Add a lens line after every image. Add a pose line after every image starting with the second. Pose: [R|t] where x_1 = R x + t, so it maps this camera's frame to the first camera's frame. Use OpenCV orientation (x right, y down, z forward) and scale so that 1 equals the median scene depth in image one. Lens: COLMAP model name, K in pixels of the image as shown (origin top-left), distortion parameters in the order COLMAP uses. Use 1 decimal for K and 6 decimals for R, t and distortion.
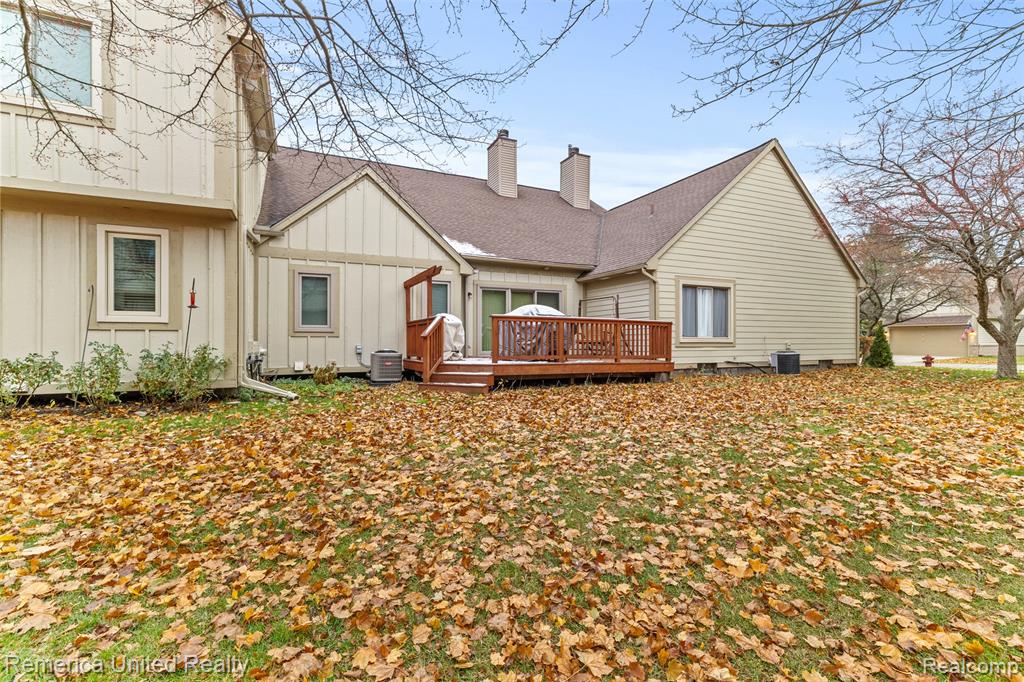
lens RADIAL K [[471.7, 0, 511.4], [0, 471.7, 343.1], [0, 0, 1]] dist [0.011080, -0.000001]
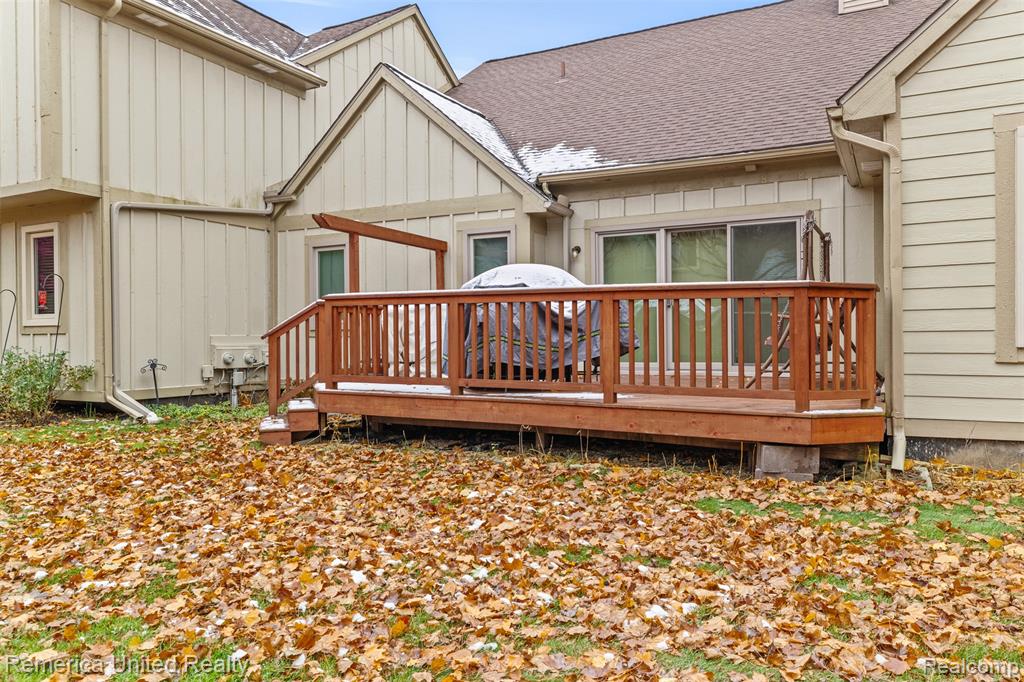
lens RADIAL K [[738.9, 0, 511.7], [0, 738.9, 339.7], [0, 0, 1]] dist [0.006886, 0.001985]
pose [[0.598362, -0.001774, -0.801224, 0.645944], [0.003844, 0.999992, 0.000657, -0.009750], [0.801217, -0.003473, 0.598364, 0.597185]]
